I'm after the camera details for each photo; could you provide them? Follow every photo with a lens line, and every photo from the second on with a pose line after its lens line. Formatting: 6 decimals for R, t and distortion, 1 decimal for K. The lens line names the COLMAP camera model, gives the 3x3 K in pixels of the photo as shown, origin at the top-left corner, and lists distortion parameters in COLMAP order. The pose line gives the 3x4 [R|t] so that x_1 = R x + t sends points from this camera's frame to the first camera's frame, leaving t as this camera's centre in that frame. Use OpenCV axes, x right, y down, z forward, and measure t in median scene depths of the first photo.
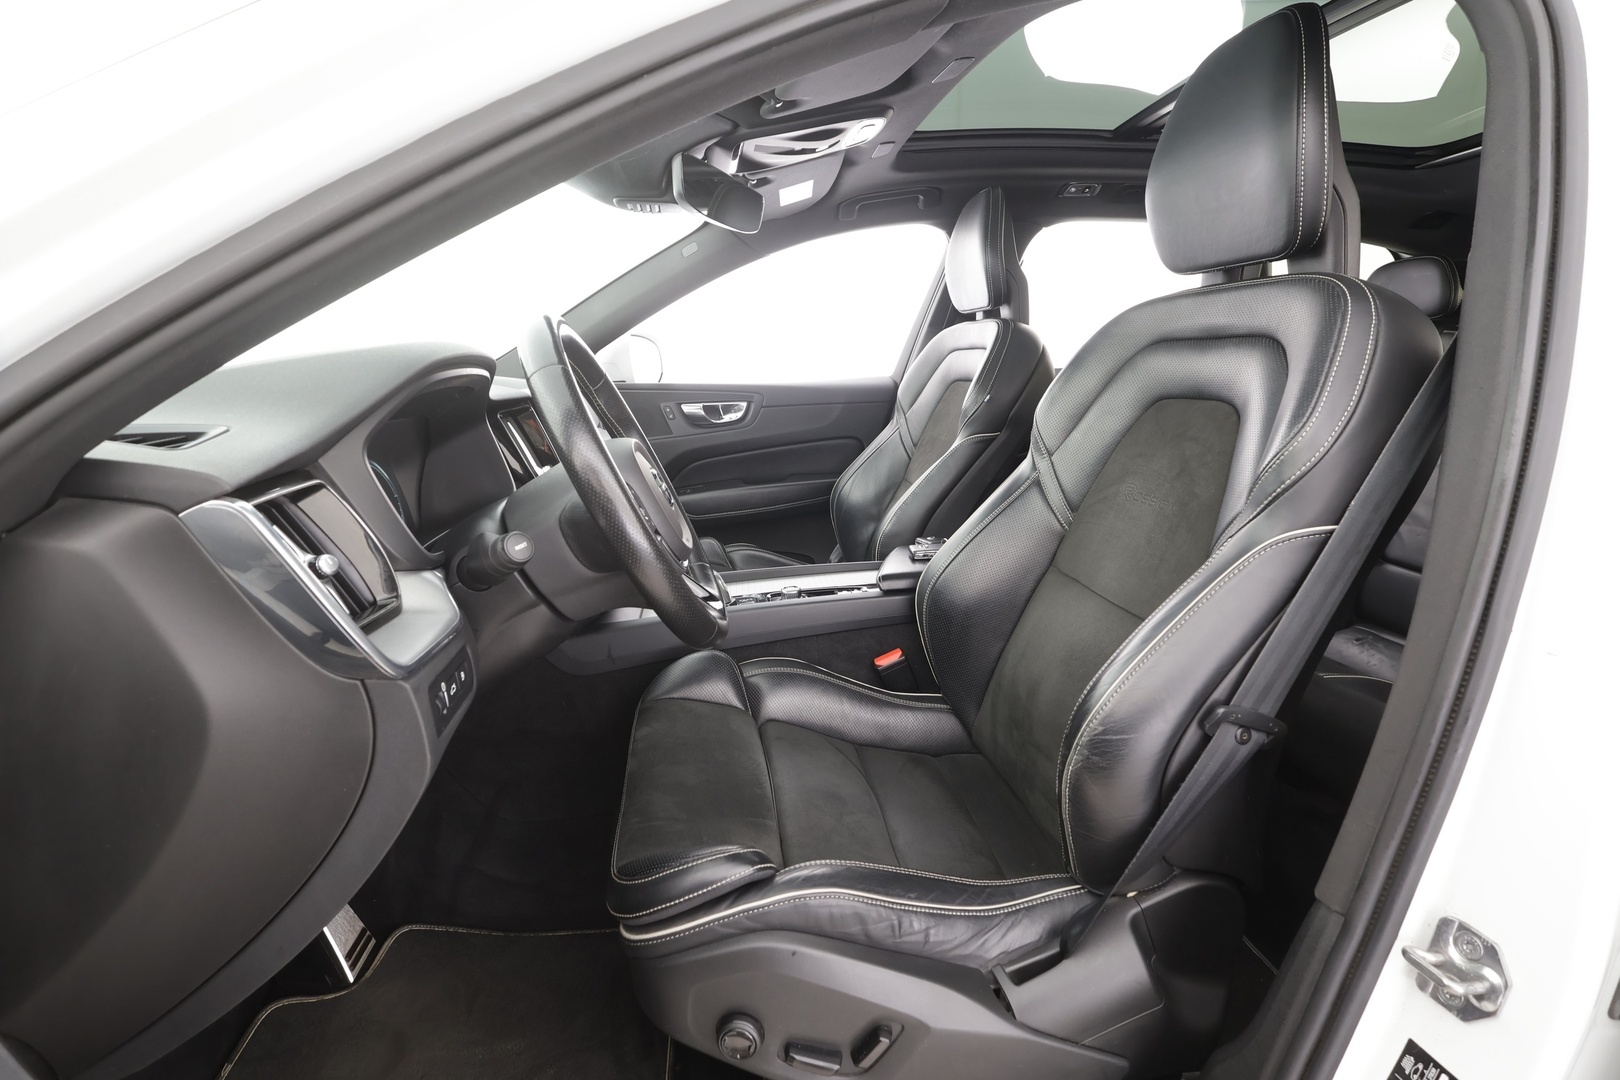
lens RADIAL K [[762.2, 0, 810.0], [0, 762.2, 540.0], [0, 0, 1]] dist [-0.004806, 0.007099]
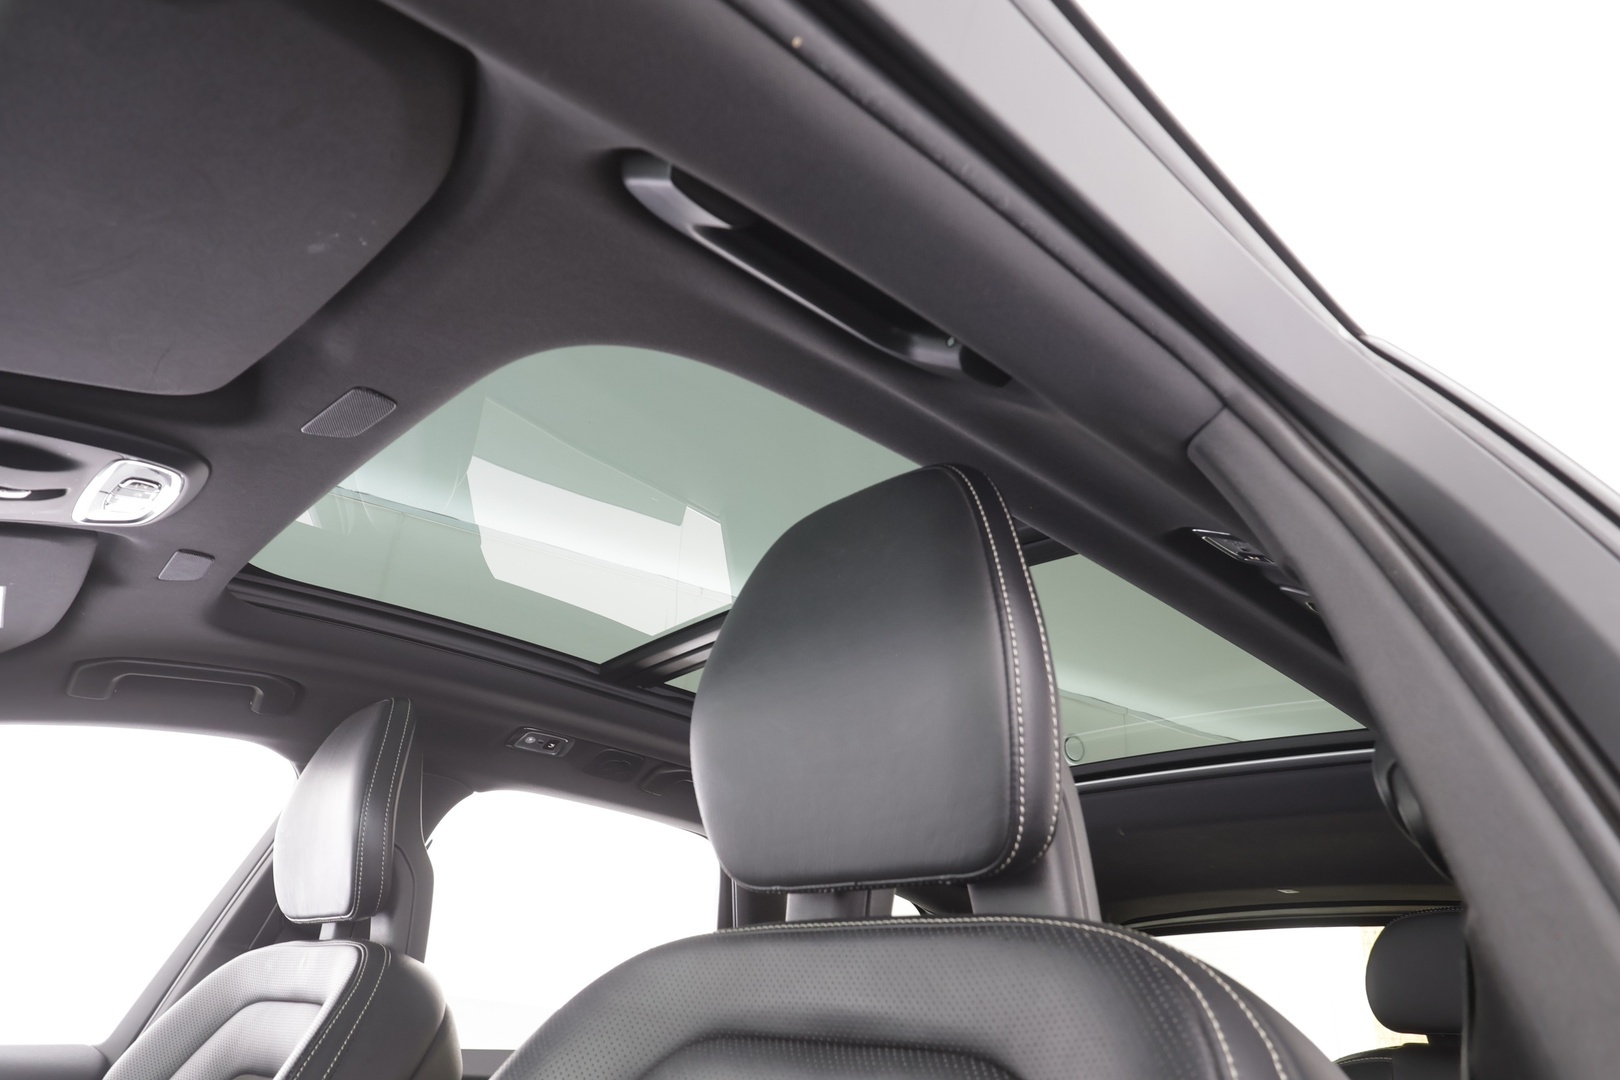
lens RADIAL K [[1133.4, 0, 810.0], [0, 1133.4, 540.0], [0, 0, 1]] dist [-0.007433, -0.003252]
pose [[0.832265, 0.289568, 0.472743, 0.065429], [0.046705, 0.813088, -0.580264, -0.063371], [-0.552408, 0.505012, 0.663181, 0.221823]]
